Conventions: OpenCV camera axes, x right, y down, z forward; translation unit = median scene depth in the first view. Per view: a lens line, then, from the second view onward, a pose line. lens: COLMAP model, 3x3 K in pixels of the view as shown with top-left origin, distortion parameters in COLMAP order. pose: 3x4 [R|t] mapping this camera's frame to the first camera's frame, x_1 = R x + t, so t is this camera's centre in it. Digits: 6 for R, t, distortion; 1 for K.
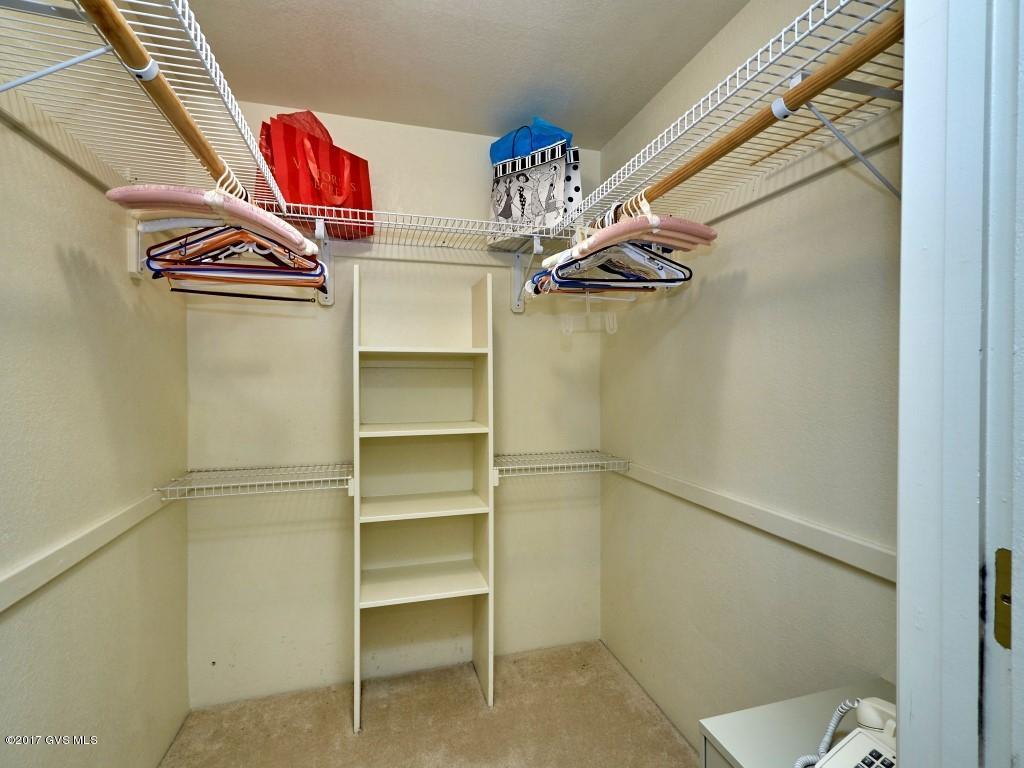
lens RADIAL K [[483.8, 0, 516.2], [0, 483.8, 381.1], [0, 0, 1]] dist [0.010011, 0.000558]
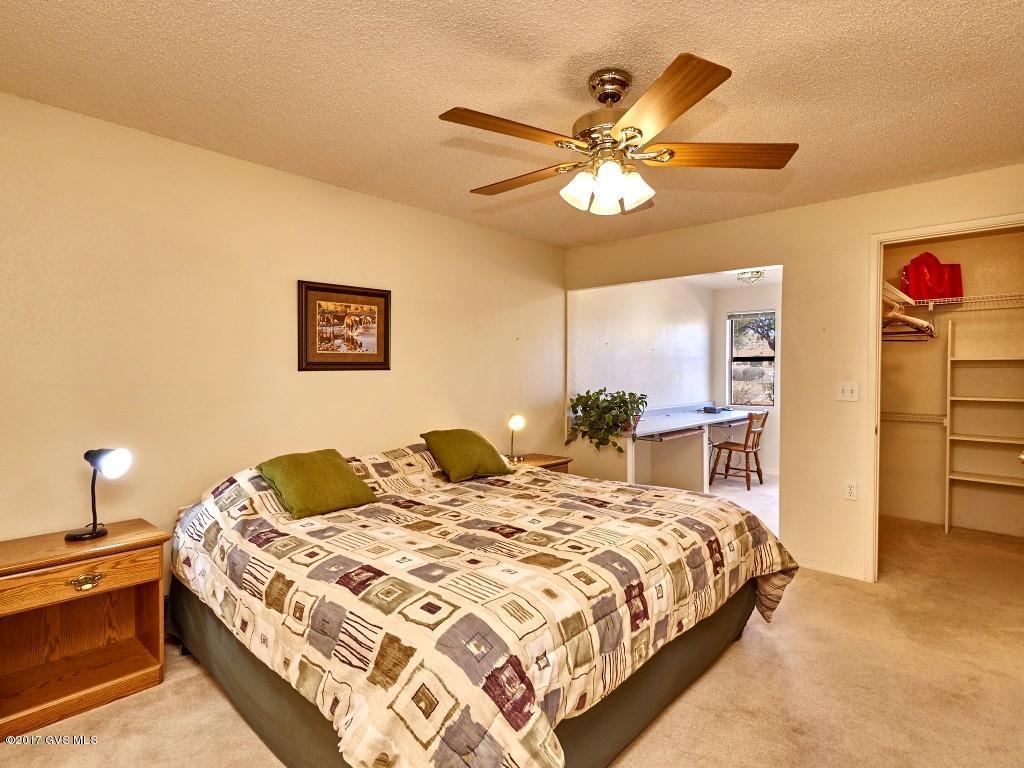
lens RADIAL K [[531.5, 0, 512.0], [0, 531.5, 384.0], [0, 0, 1]] dist [0.001579, 0.000166]
pose [[0.512061, 0.020510, -0.858704, 0.694226], [-0.014350, 0.999780, 0.015322, 0.037863], [0.858829, 0.004477, 0.512242, -1.847082]]
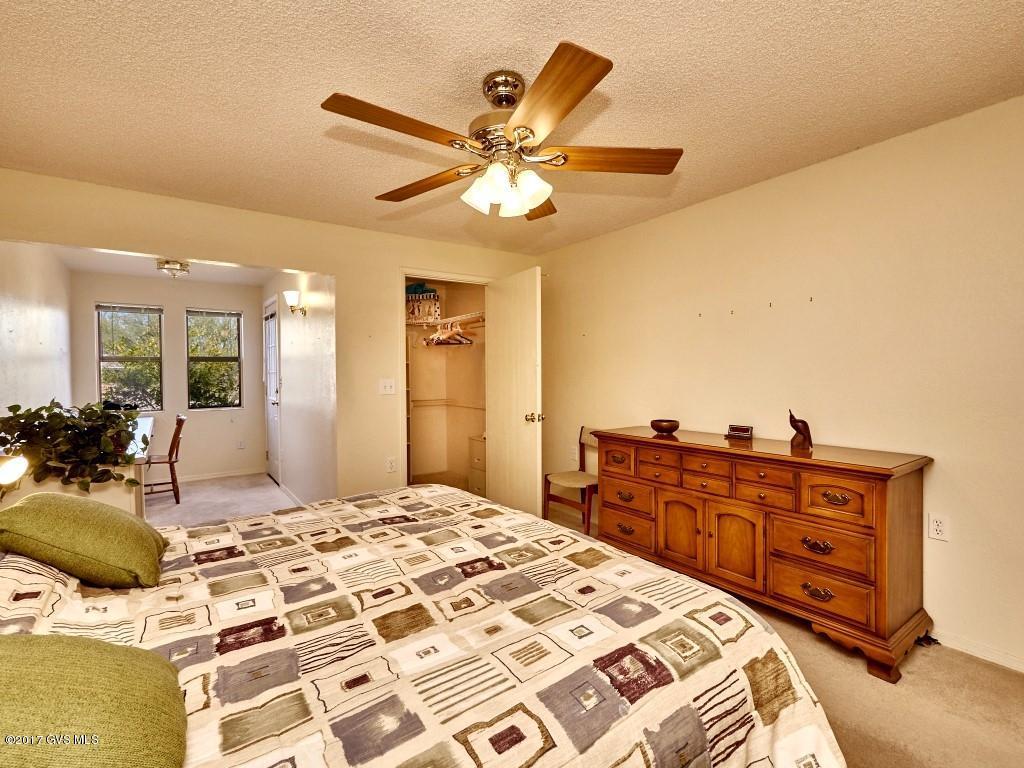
lens RADIAL K [[483.8, 0, 516.2], [0, 483.8, 381.1], [0, 0, 1]] dist [0.010011, 0.000558]
pose [[0.943848, -0.012965, 0.330125, -0.432177], [0.011743, 0.999915, 0.005696, 0.043088], [-0.330171, -0.001499, 0.943920, -2.074705]]
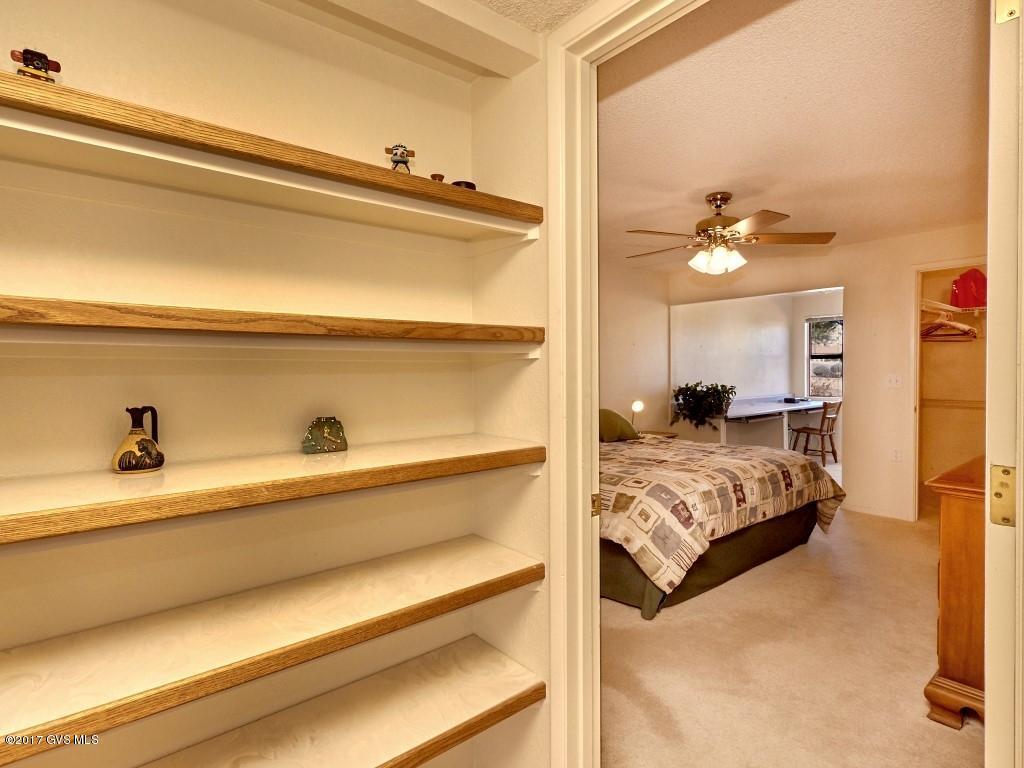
lens RADIAL K [[531.5, 0, 512.0], [0, 531.5, 384.0], [0, 0, 1]] dist [0.001579, 0.000166]
pose [[0.393335, 0.018924, -0.919200, 1.262923], [-0.005394, 0.999818, 0.018276, 0.052196], [0.919379, -0.002231, 0.393366, -2.492149]]
